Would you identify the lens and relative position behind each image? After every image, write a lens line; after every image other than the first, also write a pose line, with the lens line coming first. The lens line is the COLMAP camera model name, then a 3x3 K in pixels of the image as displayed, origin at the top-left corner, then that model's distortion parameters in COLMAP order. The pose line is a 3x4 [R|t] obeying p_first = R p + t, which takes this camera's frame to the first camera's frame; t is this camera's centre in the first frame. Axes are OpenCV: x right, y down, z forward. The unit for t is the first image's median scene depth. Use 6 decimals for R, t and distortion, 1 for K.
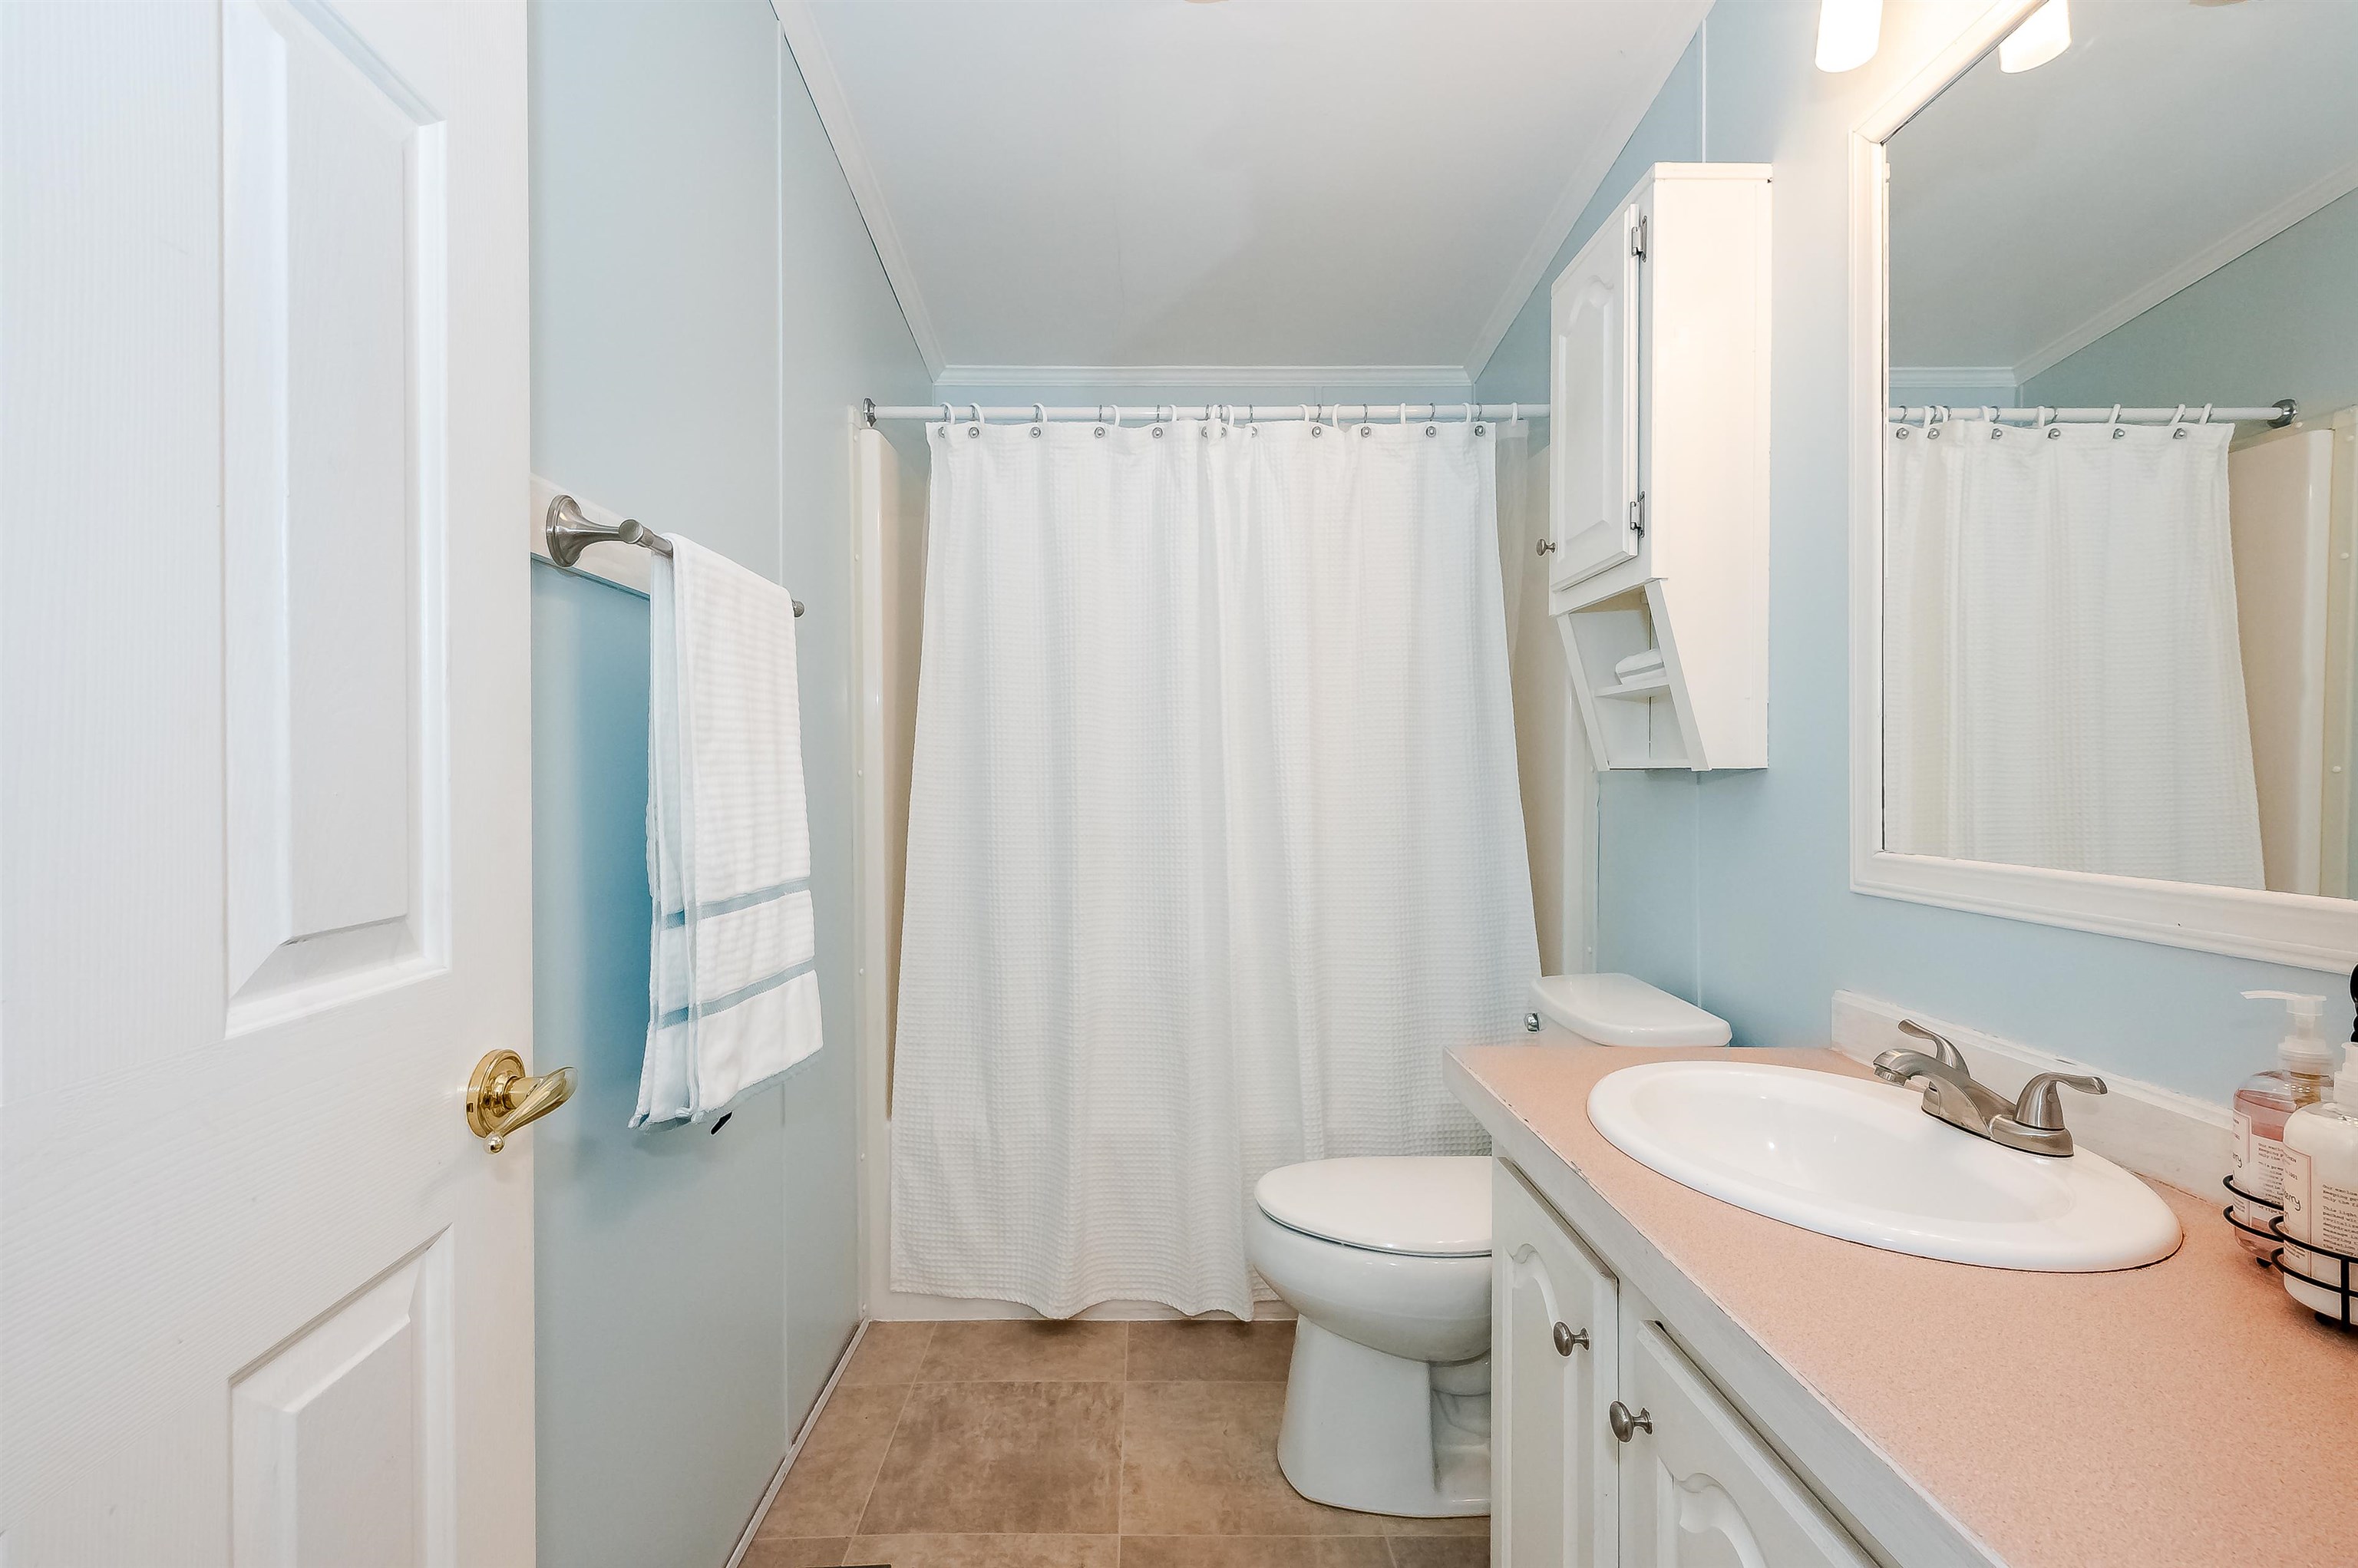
lens RADIAL K [[1119.4, 0, 1185.7], [0, 1119.4, 773.1], [0, 0, 1]] dist [0.002640, 0.000096]
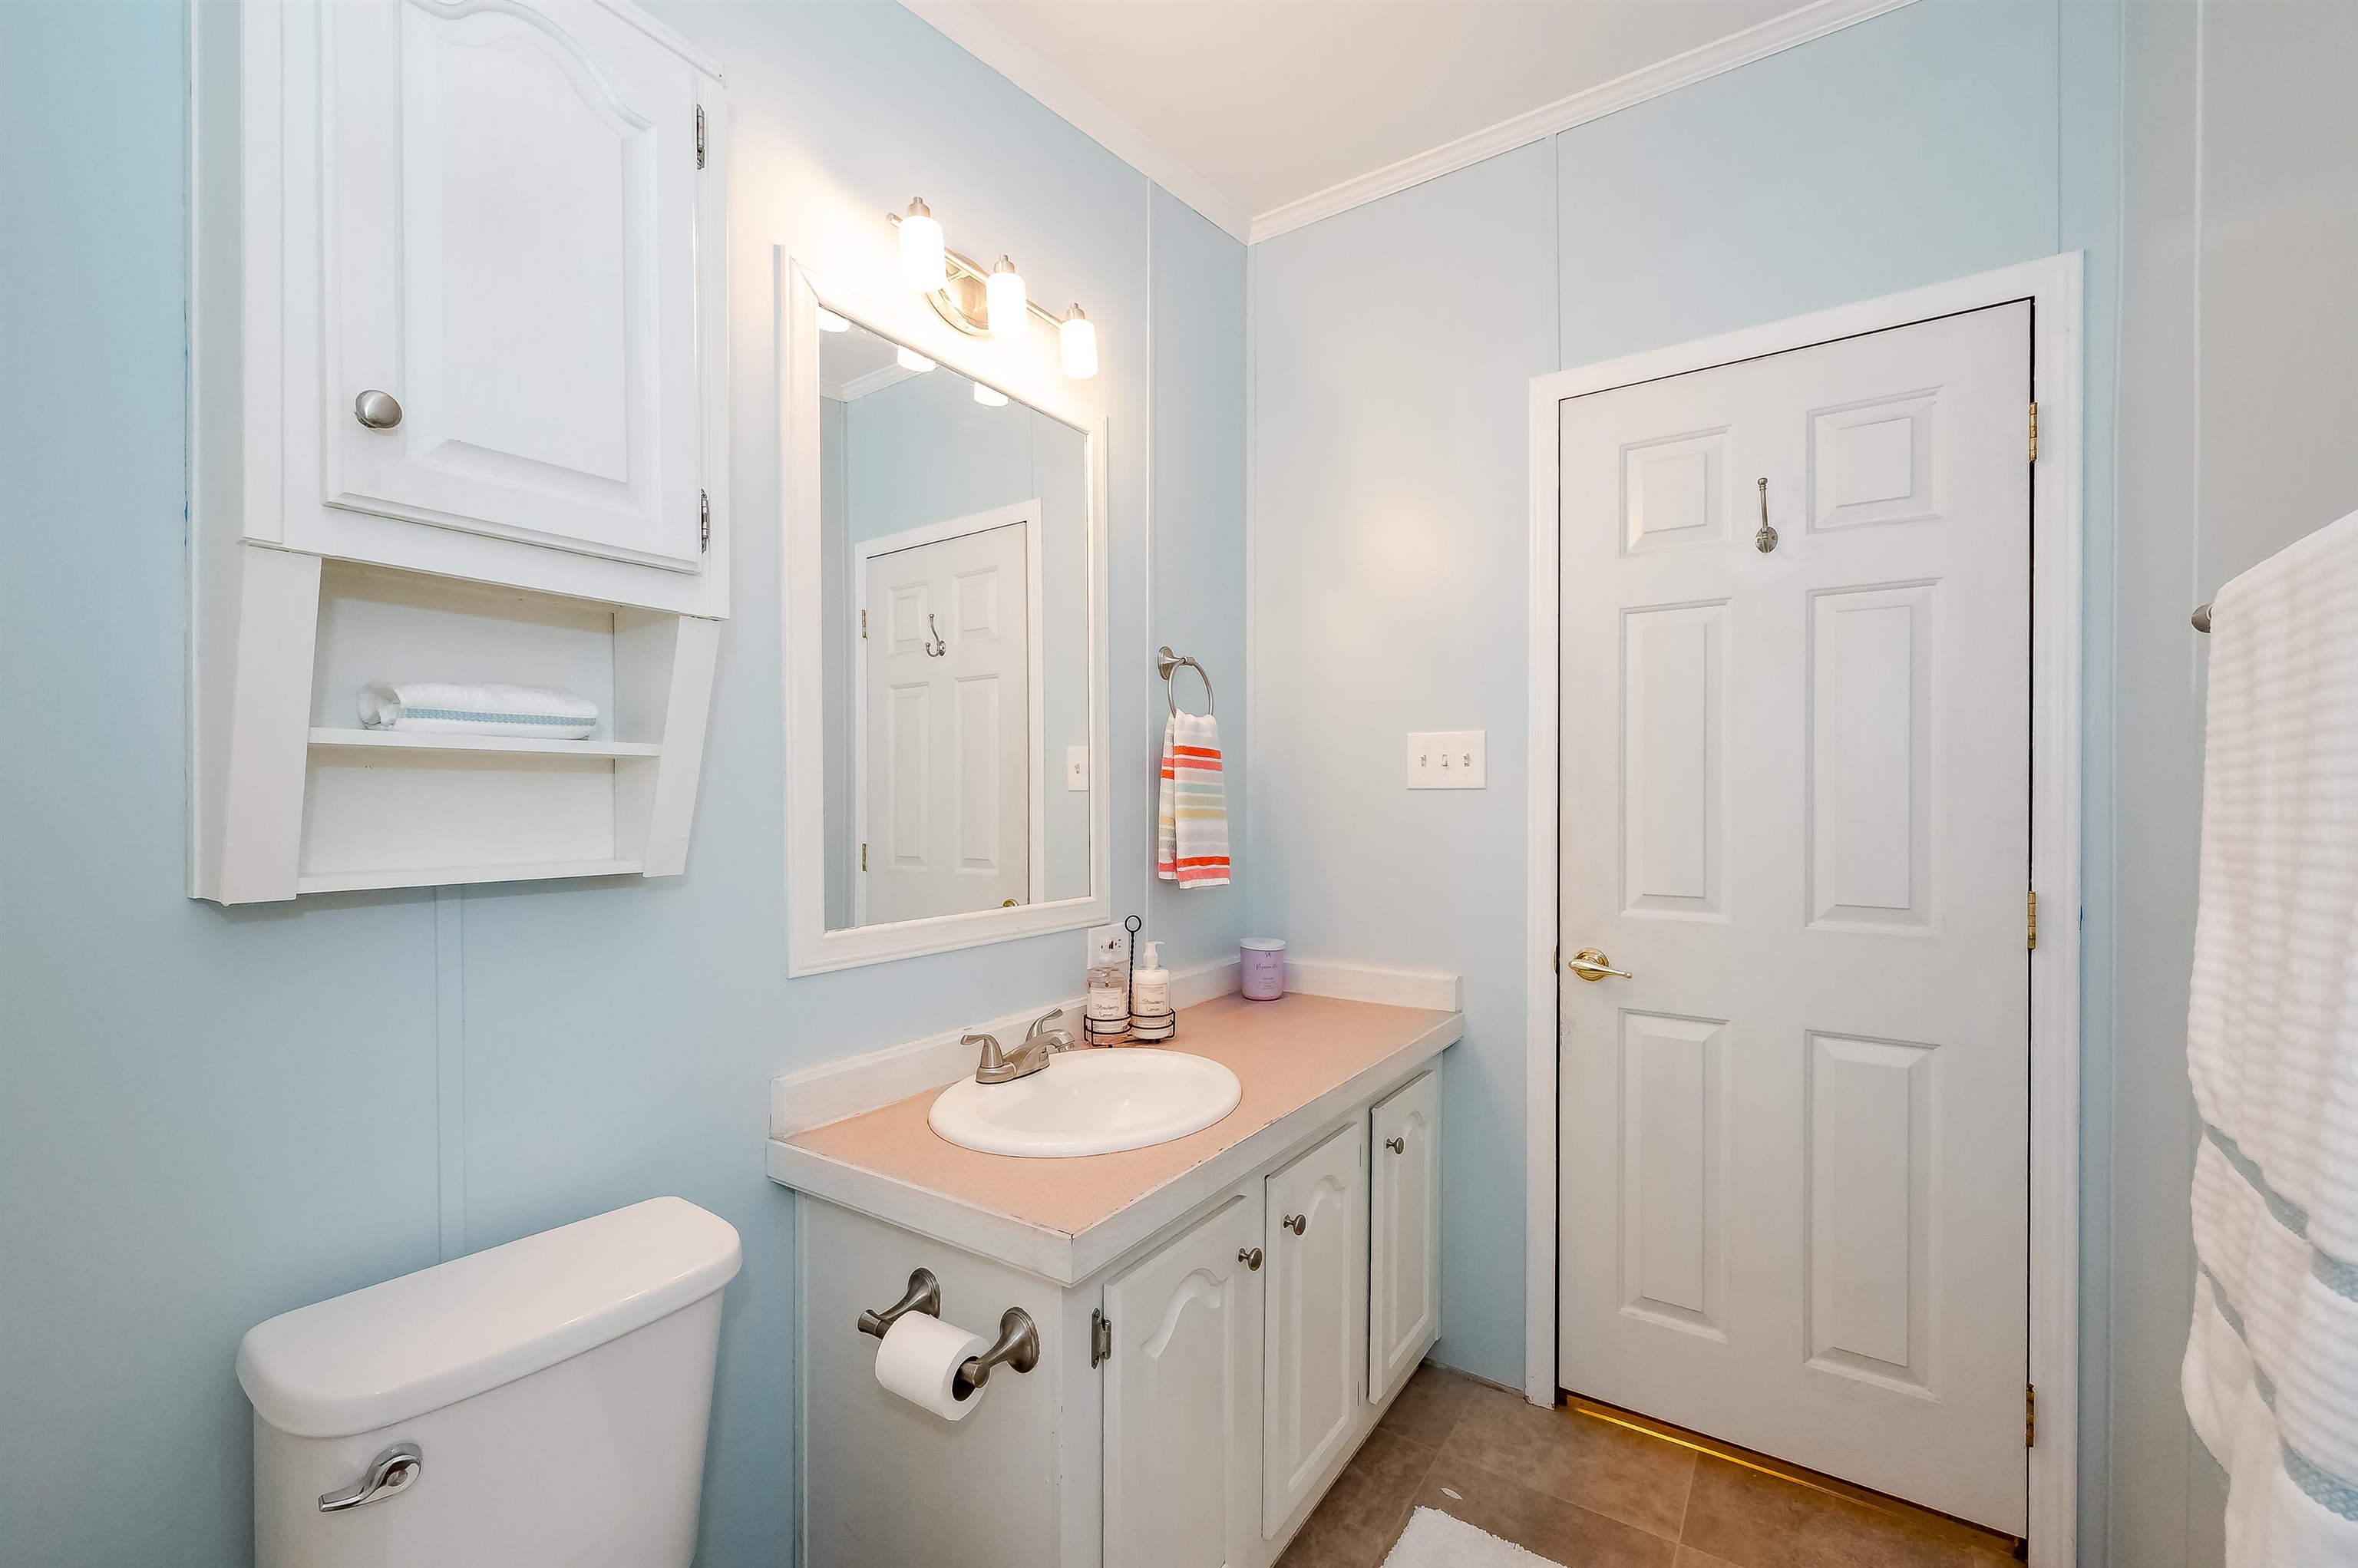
lens RADIAL K [[1000.3, 0, 1176.9], [0, 1000.3, 808.5], [0, 0, 1]] dist [0.001025, 0.000083]
pose [[-0.824627, -0.000010, 0.565677, -0.199072], [0.006322, 0.999937, 0.009235, -0.052349], [-0.565642, 0.011192, -0.824575, 1.307825]]
